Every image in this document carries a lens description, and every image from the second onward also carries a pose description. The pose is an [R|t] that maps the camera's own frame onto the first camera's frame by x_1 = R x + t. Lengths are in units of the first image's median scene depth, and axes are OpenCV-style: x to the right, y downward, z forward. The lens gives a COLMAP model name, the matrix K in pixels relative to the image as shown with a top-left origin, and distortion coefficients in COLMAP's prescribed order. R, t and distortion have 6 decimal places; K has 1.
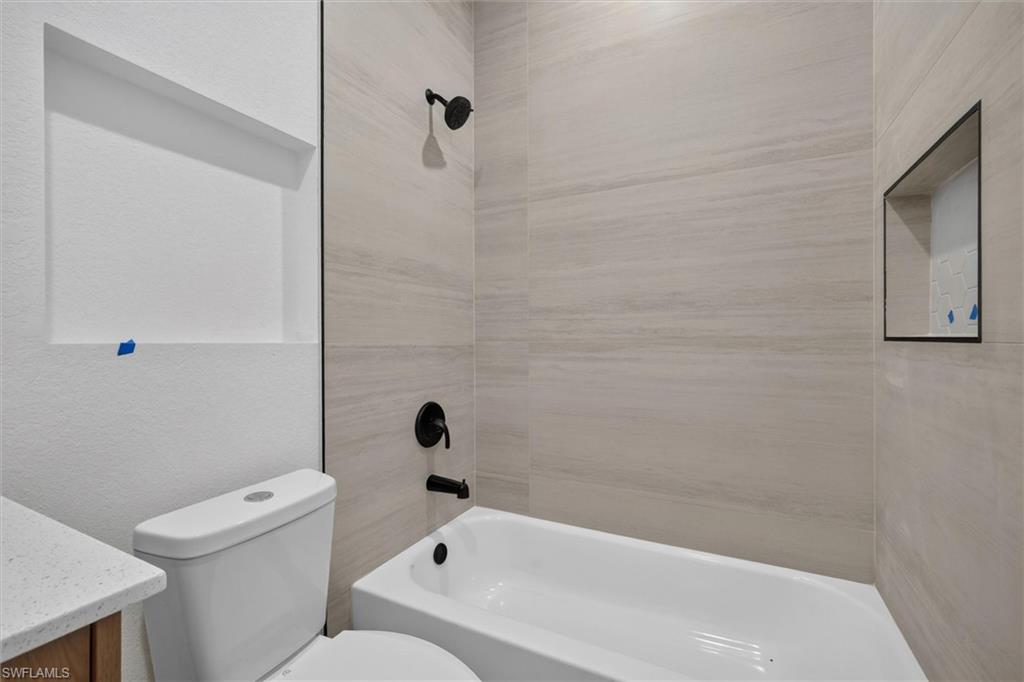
lens RADIAL K [[442.3, 0, 508.3], [0, 442.3, 337.5], [0, 0, 1]] dist [-0.002174, 0.000145]
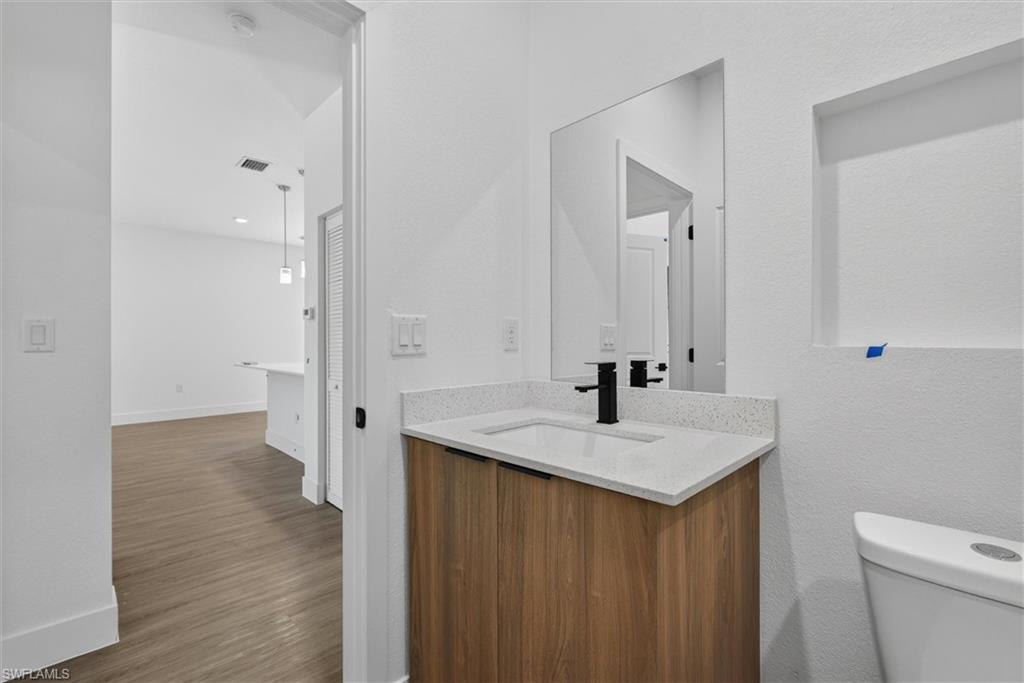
lens RADIAL K [[442.3, 0, 508.3], [0, 442.3, 338.0], [0, 0, 1]] dist [-0.002174, 0.000145]
pose [[-0.311293, -0.000333, -0.950314, 0.448030], [-0.004440, 0.999990, 0.001104, -0.006035], [0.950304, 0.004563, -0.311291, 0.482947]]
